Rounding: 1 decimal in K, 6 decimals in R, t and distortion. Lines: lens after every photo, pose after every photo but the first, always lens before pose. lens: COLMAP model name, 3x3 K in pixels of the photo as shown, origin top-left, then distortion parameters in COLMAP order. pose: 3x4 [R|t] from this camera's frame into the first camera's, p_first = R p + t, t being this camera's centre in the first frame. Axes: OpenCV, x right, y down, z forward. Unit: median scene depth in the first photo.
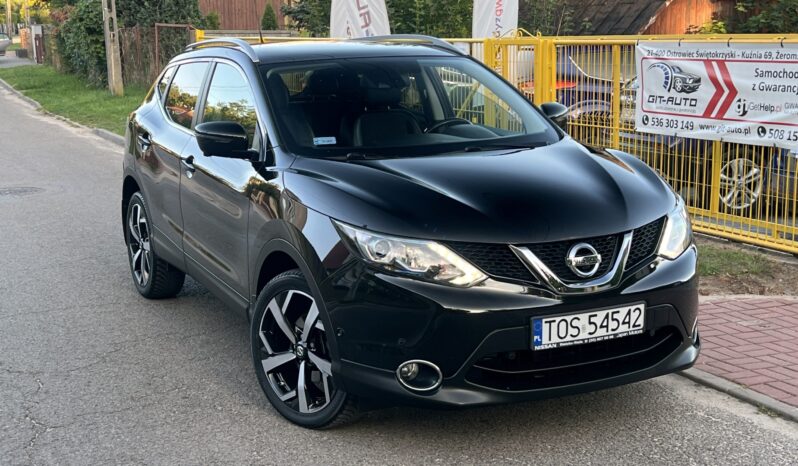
lens RADIAL K [[1129.2, 0, 399.0], [0, 1129.2, 233.0], [0, 0, 1]] dist [0.223236, -0.778490]
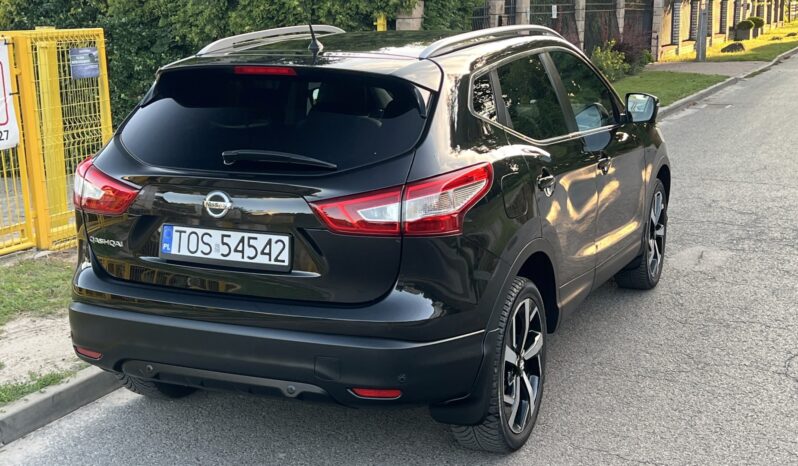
lens RADIAL K [[1079.9, 0, 399.0], [0, 1079.9, 233.0], [0, 0, 1]] dist [0.214603, -0.669480]
pose [[-0.647110, -0.134875, 0.750372, -0.966932], [0.156124, 0.939926, 0.303586, -0.388741], [-0.746240, 0.313605, -0.587178, 2.153825]]
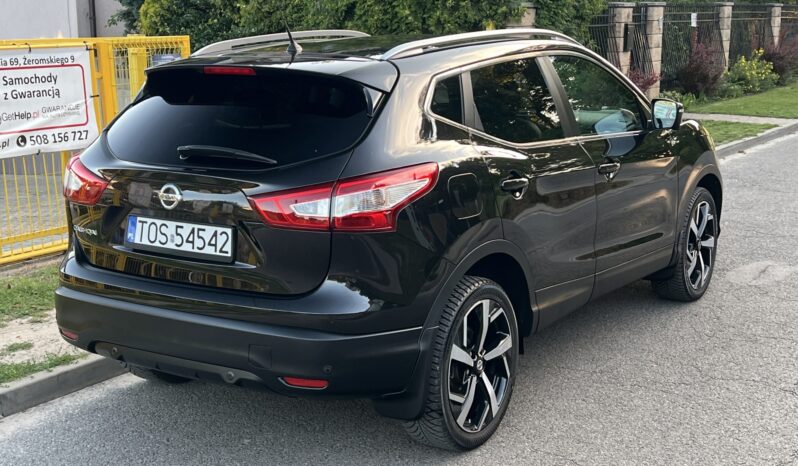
lens RADIAL K [[1079.9, 0, 399.0], [0, 1079.9, 233.0], [0, 0, 1]] dist [0.214603, -0.669480]
pose [[-0.515460, -0.144128, 0.844706, -1.089761], [0.173736, 0.947703, 0.267720, -0.354094], [-0.839116, 0.284755, -0.463463, 2.024021]]
